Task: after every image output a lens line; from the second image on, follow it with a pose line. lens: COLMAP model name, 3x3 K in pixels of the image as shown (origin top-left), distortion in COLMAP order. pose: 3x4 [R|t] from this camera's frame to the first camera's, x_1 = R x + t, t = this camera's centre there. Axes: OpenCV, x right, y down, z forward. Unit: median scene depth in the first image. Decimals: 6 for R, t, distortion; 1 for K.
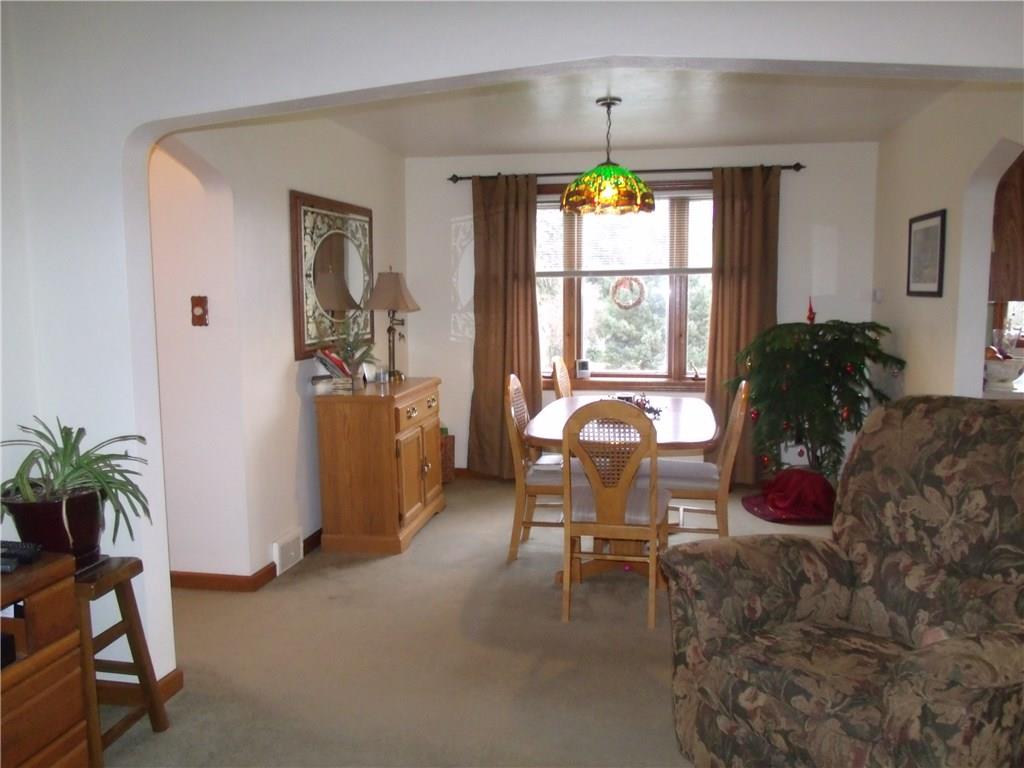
lens RADIAL K [[804.6, 0, 512.0], [0, 804.6, 384.0], [0, 0, 1]] dist [-0.181392, 0.259778]
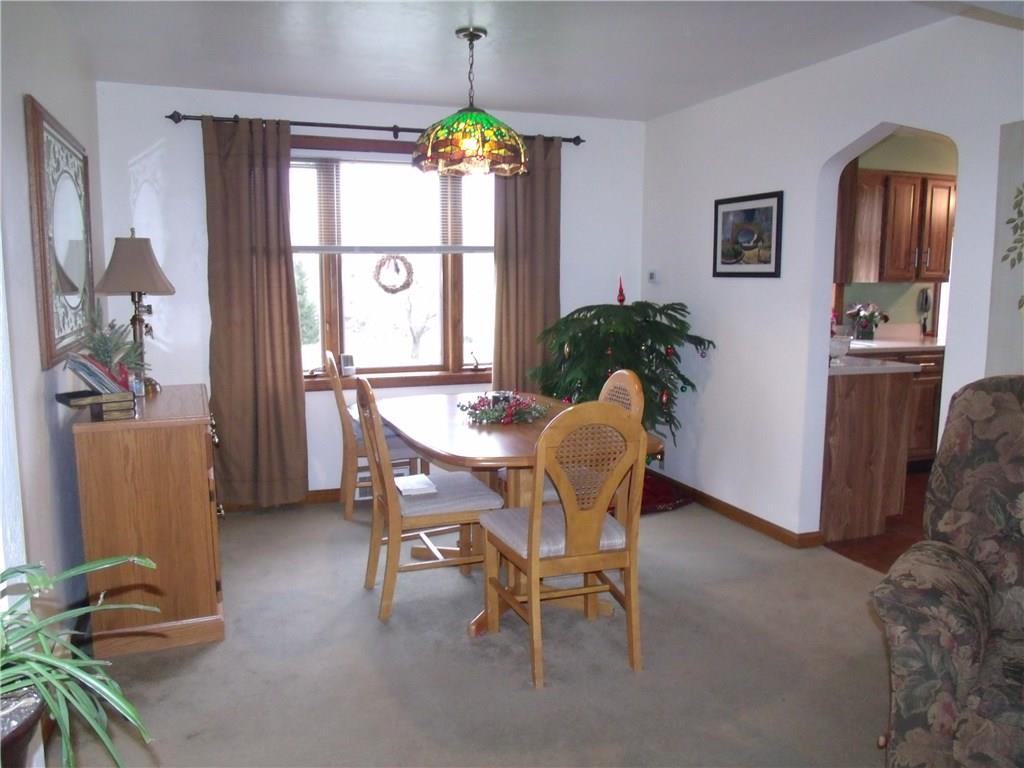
lens RADIAL K [[799.6, 0, 517.4], [0, 799.6, 386.3], [0, 0, 1]] dist [-0.044401, 0.000807]
pose [[0.853006, -0.057902, 0.518678, -0.212909], [0.049083, 0.998322, 0.030727, -0.013985], [-0.519587, -0.000752, 0.854417, 0.216605]]
